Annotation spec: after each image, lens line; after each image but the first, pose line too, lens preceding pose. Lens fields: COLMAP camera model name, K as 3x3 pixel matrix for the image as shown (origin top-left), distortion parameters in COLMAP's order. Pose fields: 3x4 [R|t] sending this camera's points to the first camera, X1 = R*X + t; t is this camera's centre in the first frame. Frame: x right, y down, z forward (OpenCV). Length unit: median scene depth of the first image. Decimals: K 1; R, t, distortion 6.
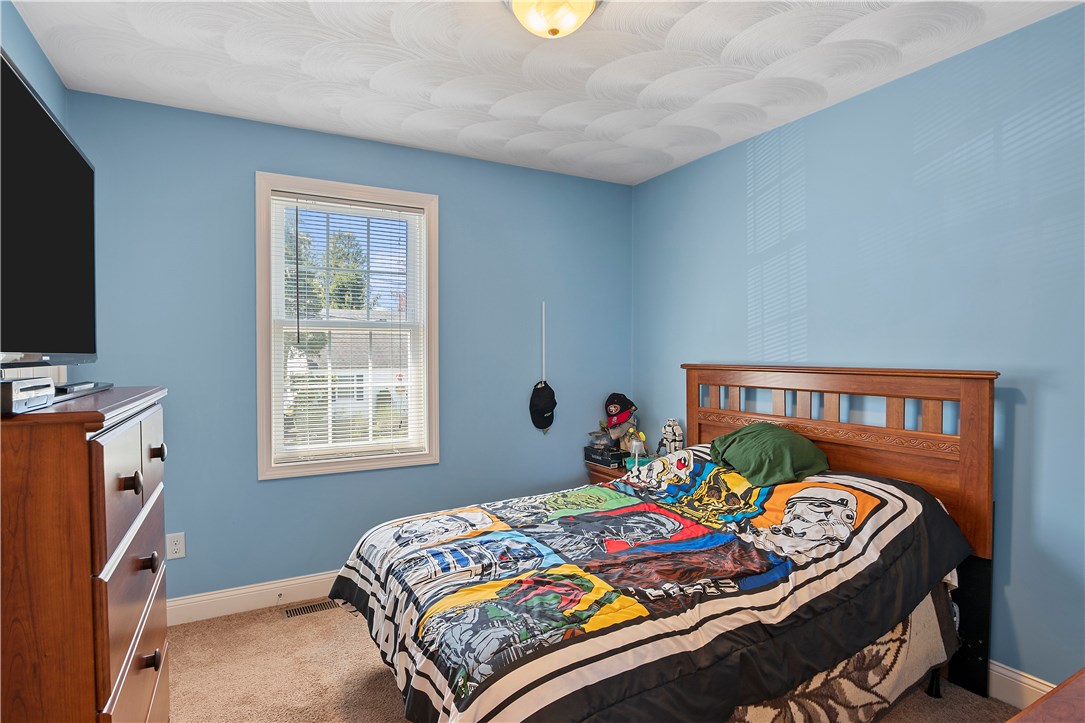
lens RADIAL K [[555.4, 0, 531.4], [0, 555.4, 365.4], [0, 0, 1]] dist [-0.014586, 0.004557]
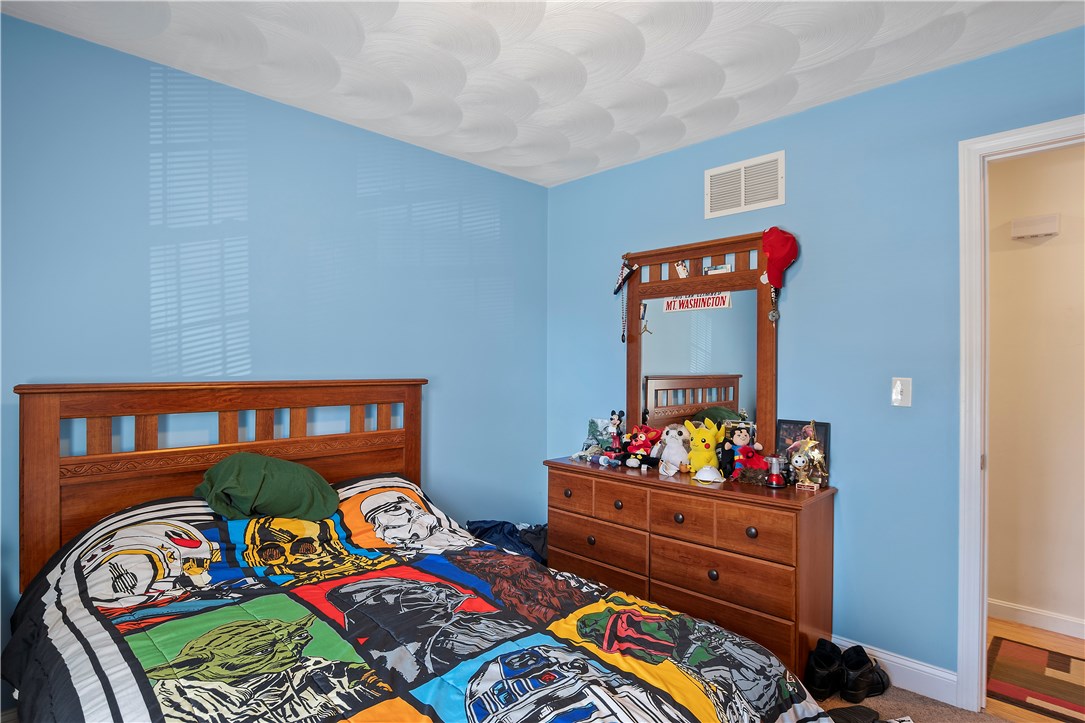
lens RADIAL K [[555.4, 0, 542.2], [0, 555.4, 358.8], [0, 0, 1]] dist [-0.014586, 0.004557]
pose [[-0.280909, 0.014642, 0.959623, -0.555320], [0.015371, 0.999824, -0.010756, -0.019343], [-0.959611, 0.011728, -0.281085, 0.963957]]
